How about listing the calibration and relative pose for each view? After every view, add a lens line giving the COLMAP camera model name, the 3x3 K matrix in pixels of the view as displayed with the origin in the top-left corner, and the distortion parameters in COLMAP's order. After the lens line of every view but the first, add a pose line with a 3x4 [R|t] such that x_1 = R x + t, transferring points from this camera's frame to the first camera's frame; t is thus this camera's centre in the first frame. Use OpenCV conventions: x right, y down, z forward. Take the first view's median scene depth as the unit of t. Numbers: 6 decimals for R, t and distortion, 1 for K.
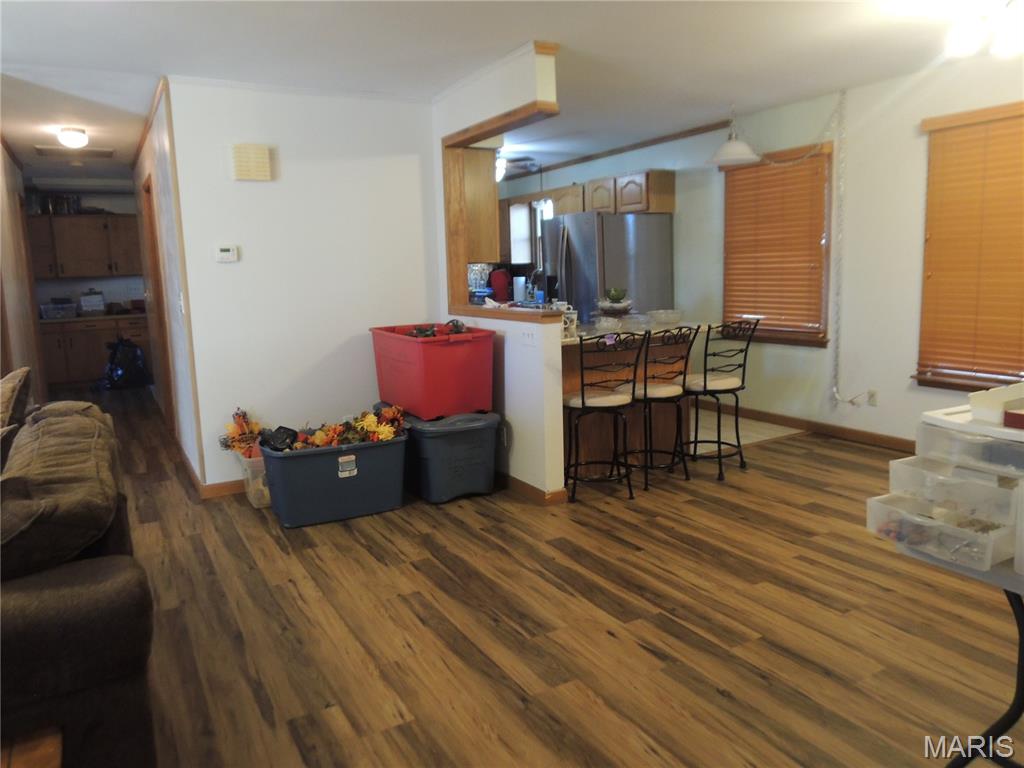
lens RADIAL K [[723.9, 0, 507.6], [0, 723.9, 378.1], [0, 0, 1]] dist [-0.055650, -0.000822]
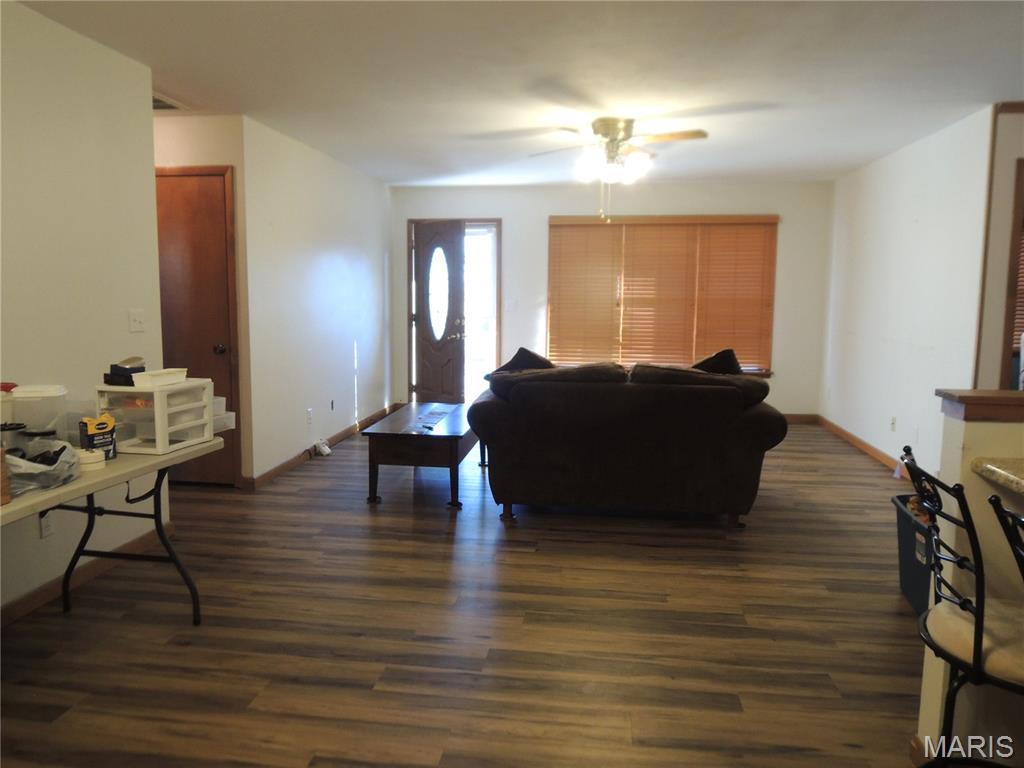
lens RADIAL K [[723.9, 0, 507.6], [0, 723.9, 378.1], [0, 0, 1]] dist [-0.055650, -0.000822]
pose [[-0.597892, 0.122219, -0.792204, 0.765531], [-0.109772, 0.966512, 0.231958, -0.224648], [0.794025, 0.225647, -0.564454, 1.273583]]
